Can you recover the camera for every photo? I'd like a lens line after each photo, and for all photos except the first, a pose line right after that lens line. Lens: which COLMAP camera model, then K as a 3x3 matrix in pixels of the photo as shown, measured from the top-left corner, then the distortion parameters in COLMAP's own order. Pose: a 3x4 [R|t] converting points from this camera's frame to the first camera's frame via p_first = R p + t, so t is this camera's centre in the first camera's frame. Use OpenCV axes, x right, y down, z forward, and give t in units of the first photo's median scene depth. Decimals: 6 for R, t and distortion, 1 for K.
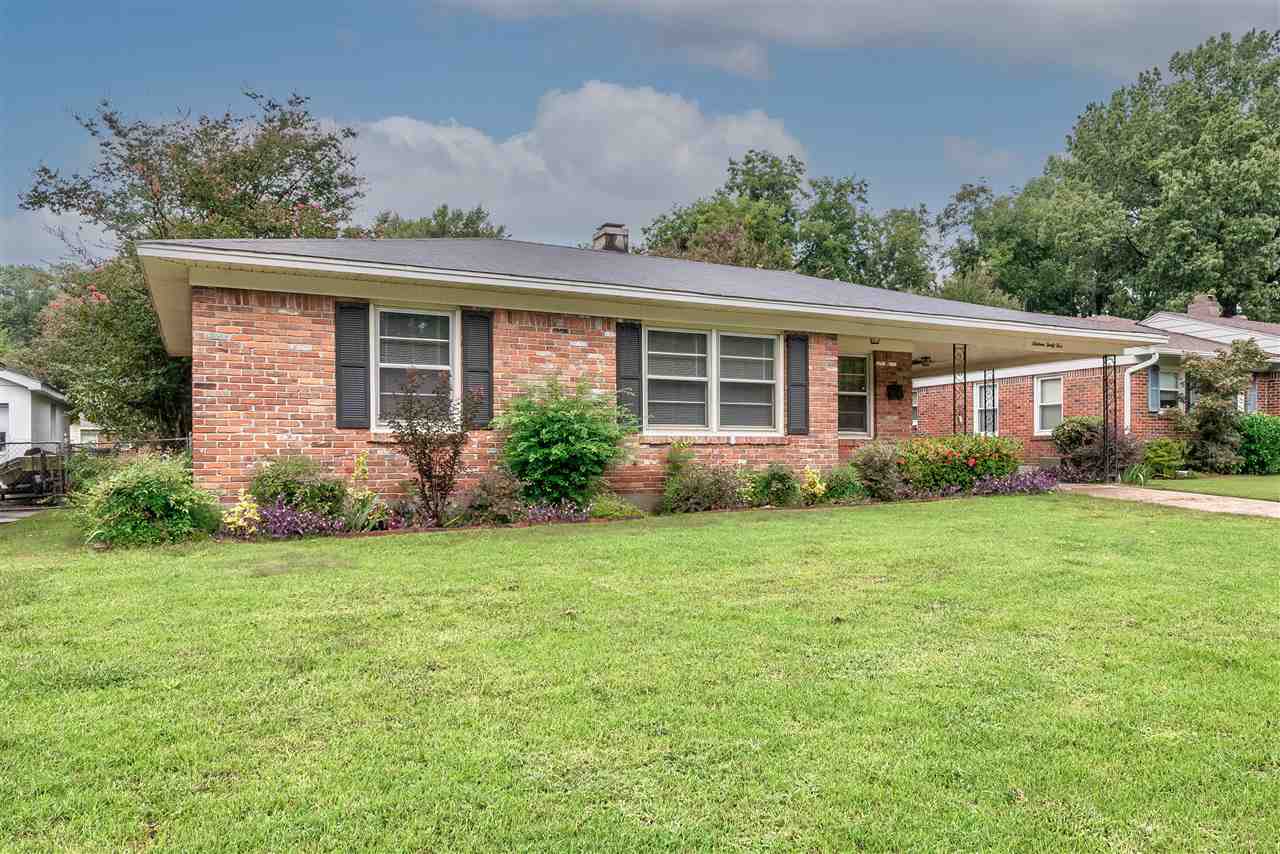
lens RADIAL K [[527.6, 0, 640.5], [0, 527.6, 436.4], [0, 0, 1]] dist [0.000318, 0.000831]
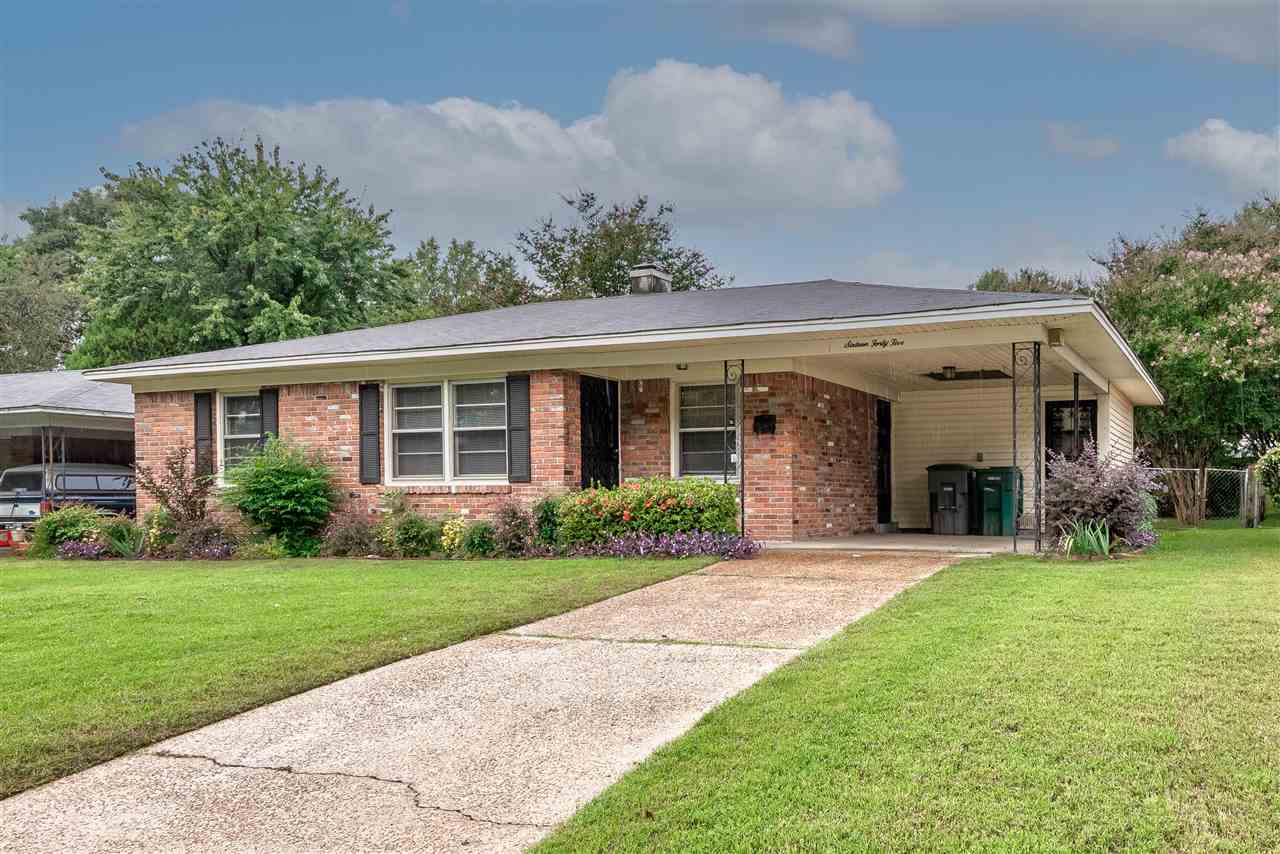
lens RADIAL K [[527.6, 0, 654.4], [0, 527.6, 480.8], [0, 0, 1]] dist [0.000318, 0.000831]
pose [[0.879604, -0.019490, -0.475306, 0.968824], [0.018974, 0.999803, -0.005885, 0.003833], [0.475327, -0.003842, 0.879801, 0.300642]]
